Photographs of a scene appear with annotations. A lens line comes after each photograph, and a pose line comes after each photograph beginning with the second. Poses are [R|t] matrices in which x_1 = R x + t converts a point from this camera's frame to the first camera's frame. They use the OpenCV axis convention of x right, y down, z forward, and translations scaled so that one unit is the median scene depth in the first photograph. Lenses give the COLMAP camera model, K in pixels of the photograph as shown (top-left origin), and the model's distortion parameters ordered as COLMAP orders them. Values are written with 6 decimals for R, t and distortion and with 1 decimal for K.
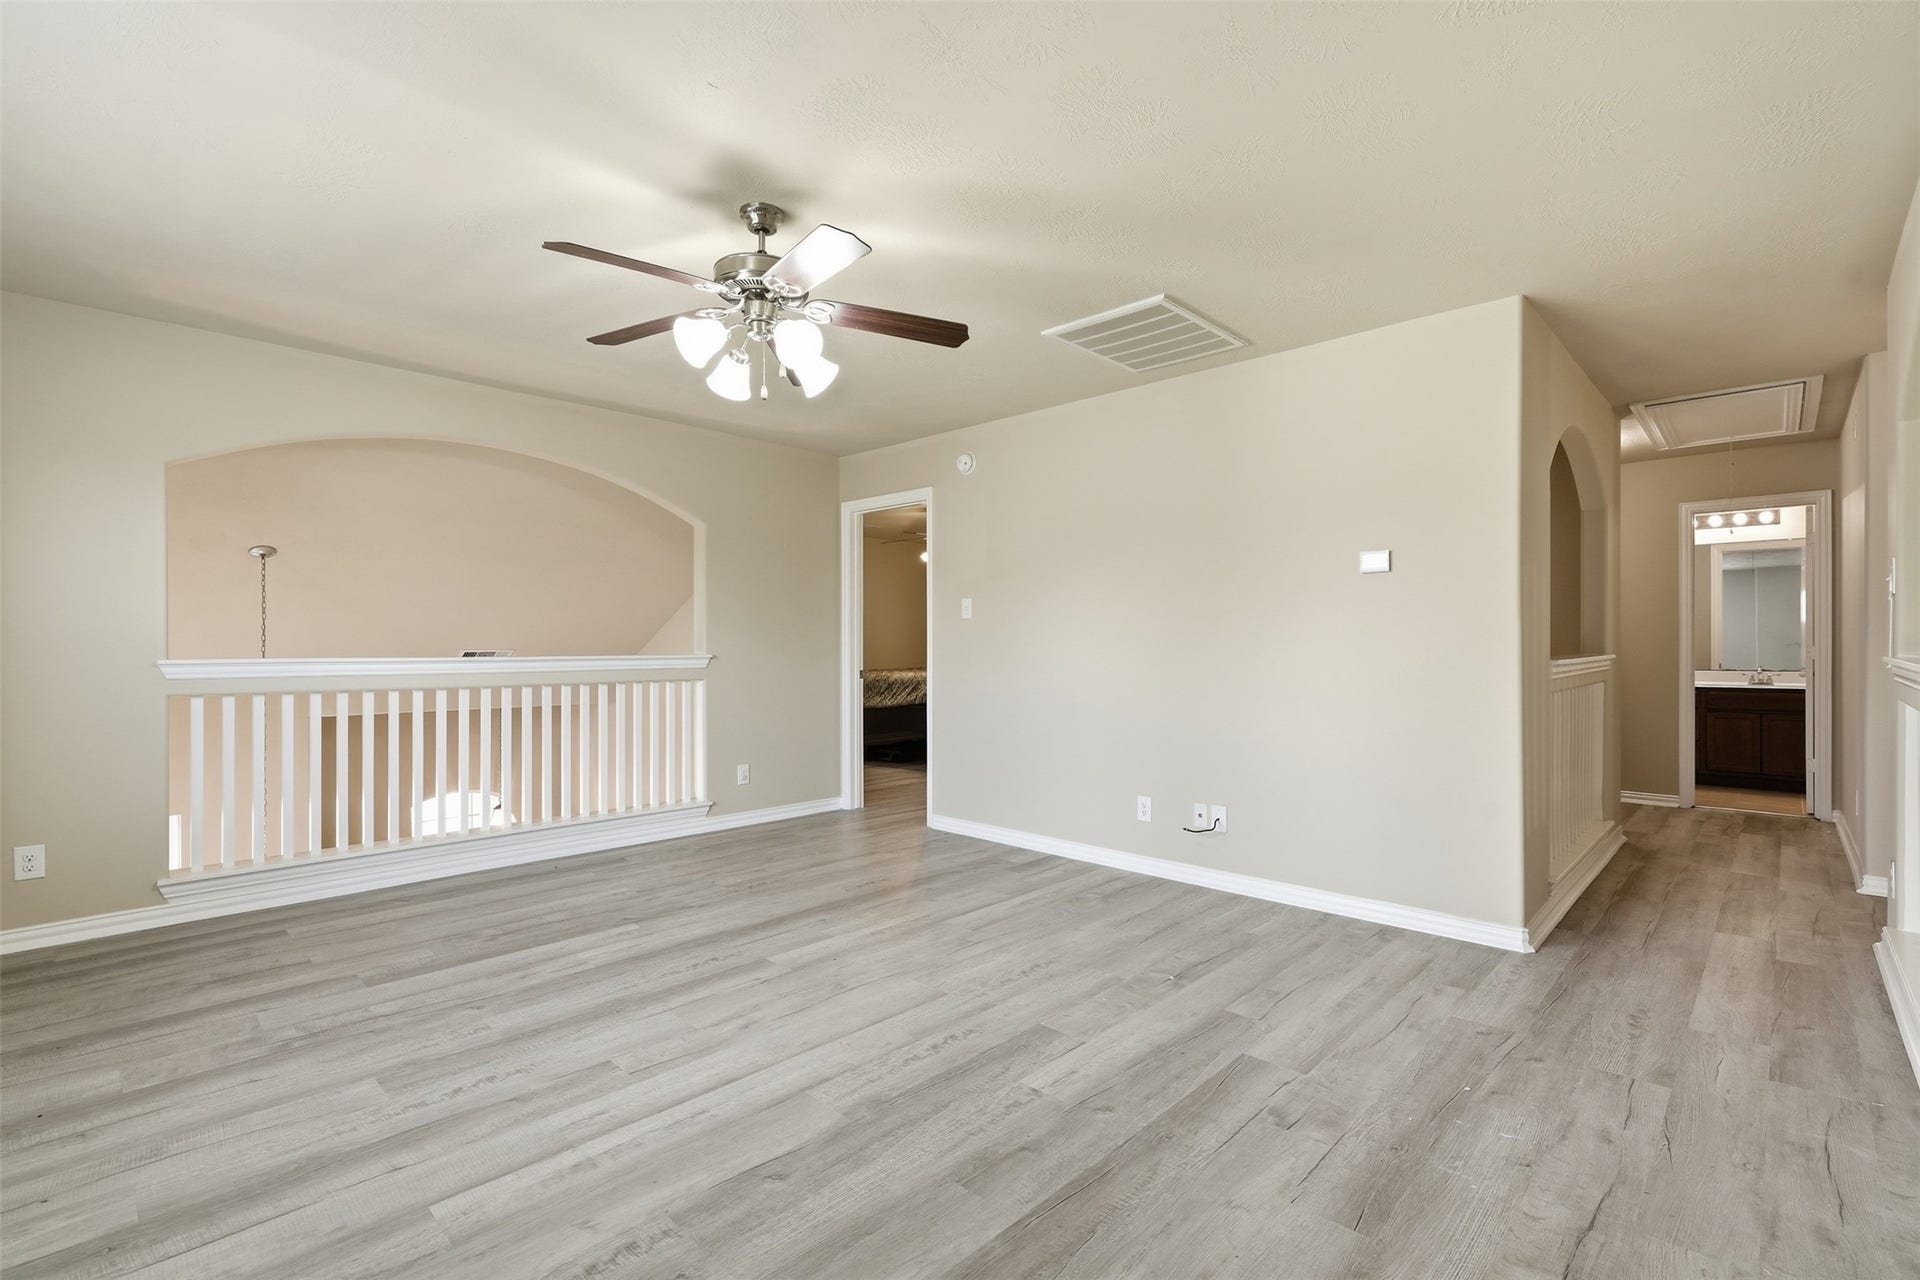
lens RADIAL K [[863.6, 0, 957.4], [0, 863.6, 644.0], [0, 0, 1]] dist [0.001596, -0.000945]
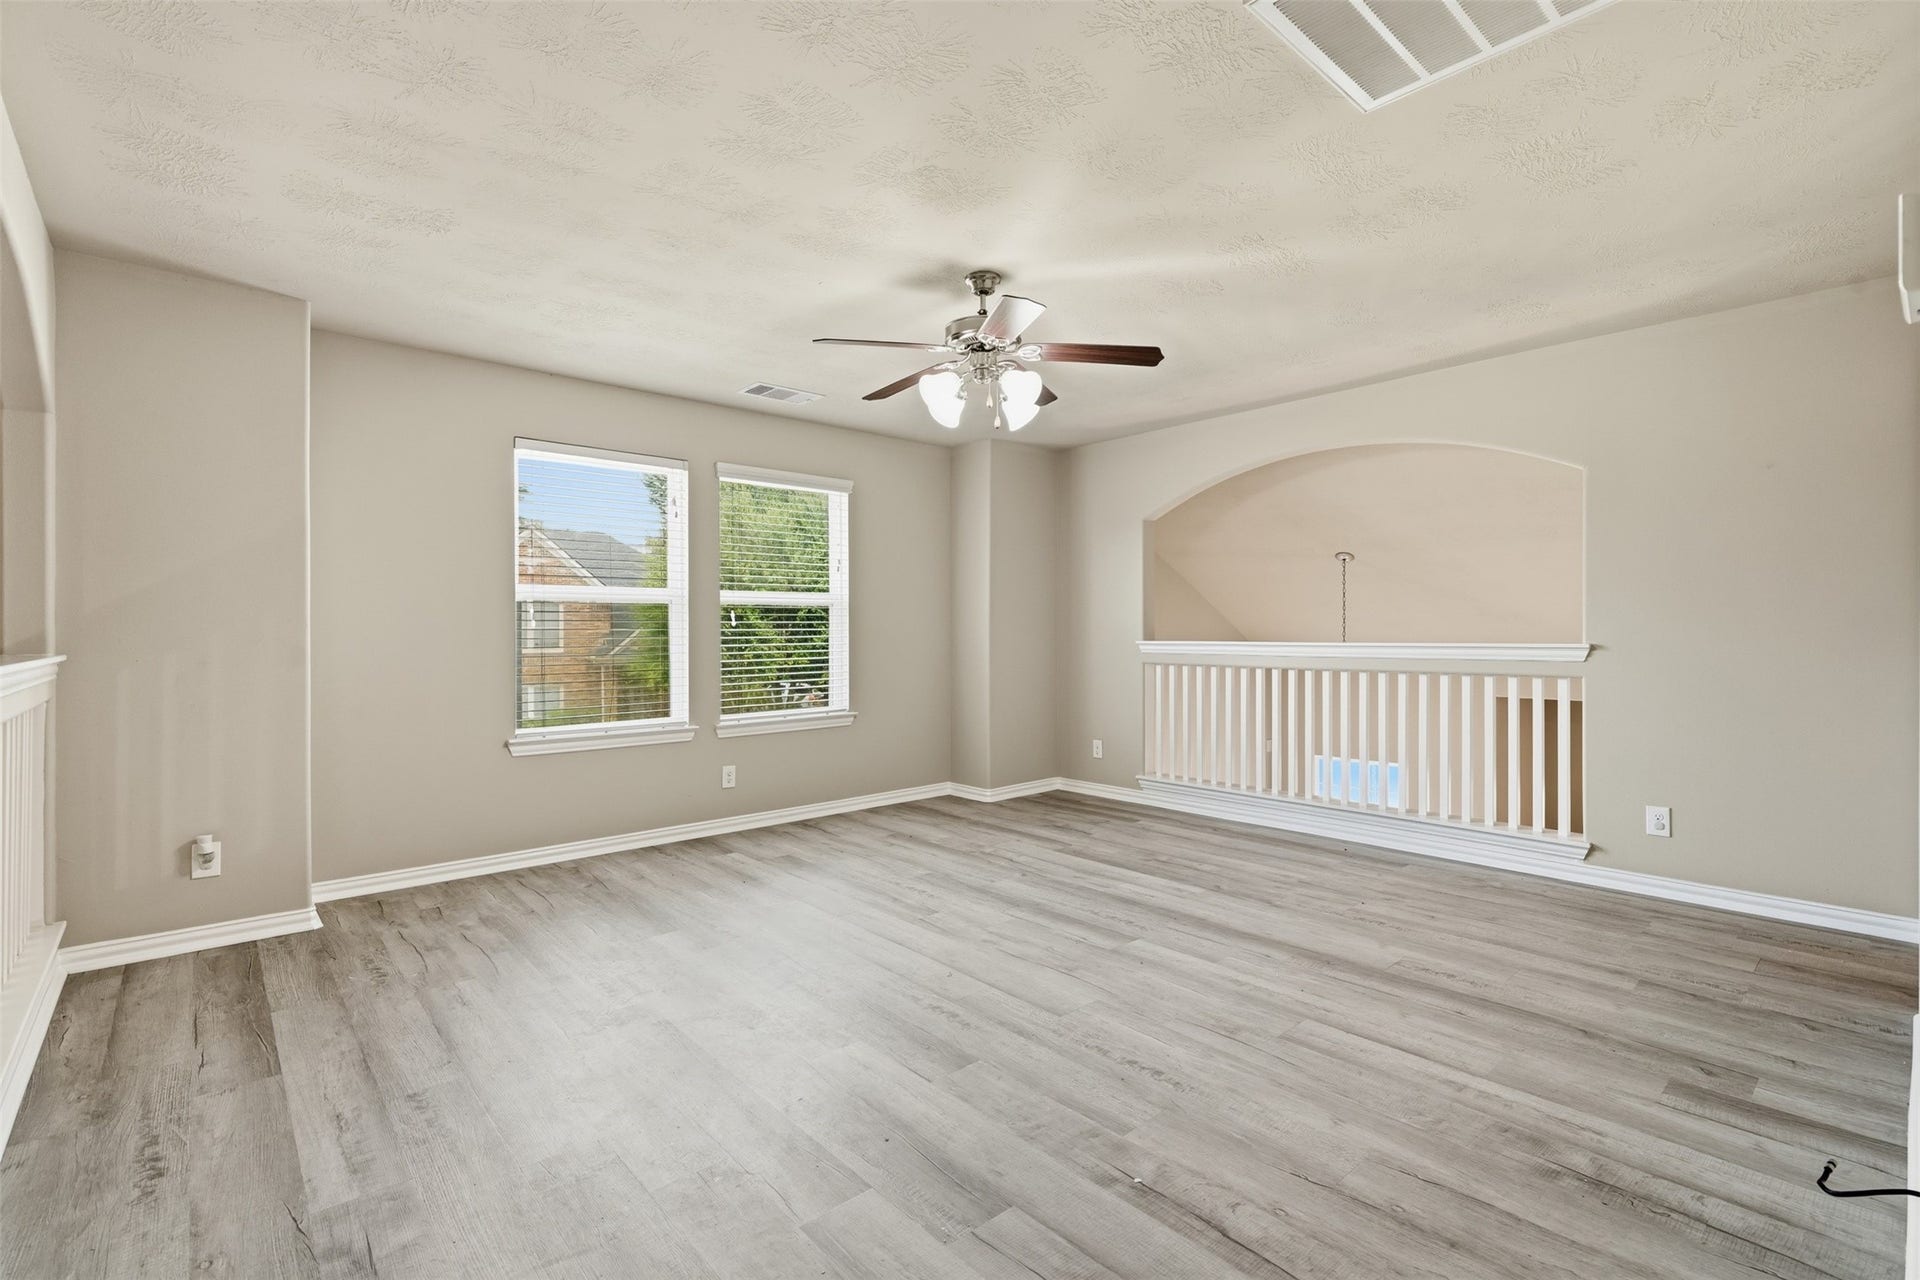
lens RADIAL K [[863.6, 0, 957.3], [0, 863.6, 633.2], [0, 0, 1]] dist [0.001596, -0.000945]
pose [[-0.079492, 0.002600, -0.996832, 0.718531], [0.004900, 0.999986, 0.002217, -0.001391], [0.996823, -0.004709, -0.079504, 0.767156]]
